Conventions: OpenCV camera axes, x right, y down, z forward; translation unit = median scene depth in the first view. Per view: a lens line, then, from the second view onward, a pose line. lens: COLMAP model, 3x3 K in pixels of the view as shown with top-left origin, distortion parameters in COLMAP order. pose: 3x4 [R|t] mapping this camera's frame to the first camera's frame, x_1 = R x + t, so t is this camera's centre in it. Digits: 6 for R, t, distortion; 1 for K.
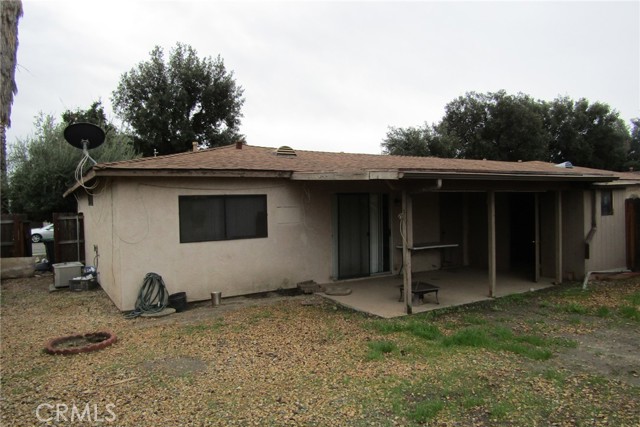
lens RADIAL K [[464.6, 0, 320.0], [0, 464.6, 213.5], [0, 0, 1]] dist [0.001220, -0.009821]
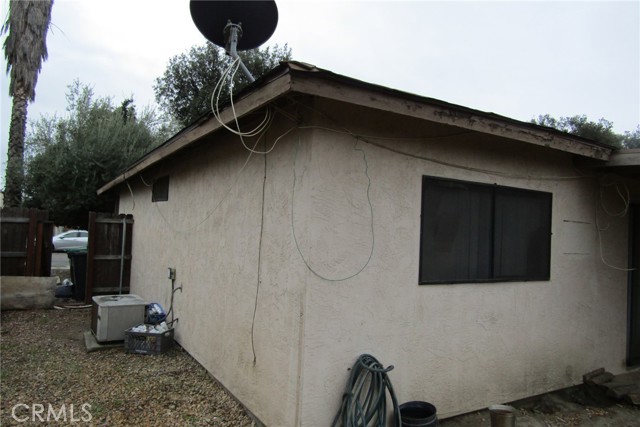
lens RADIAL K [[464.6, 0, 320.0], [0, 464.6, 213.5], [0, 0, 1]] dist [0.001220, -0.009821]
pose [[0.997681, 0.066605, -0.014010, -0.237407], [-0.067310, 0.996050, -0.057919, 0.017390], [0.010097, 0.058728, 0.998223, 0.342494]]
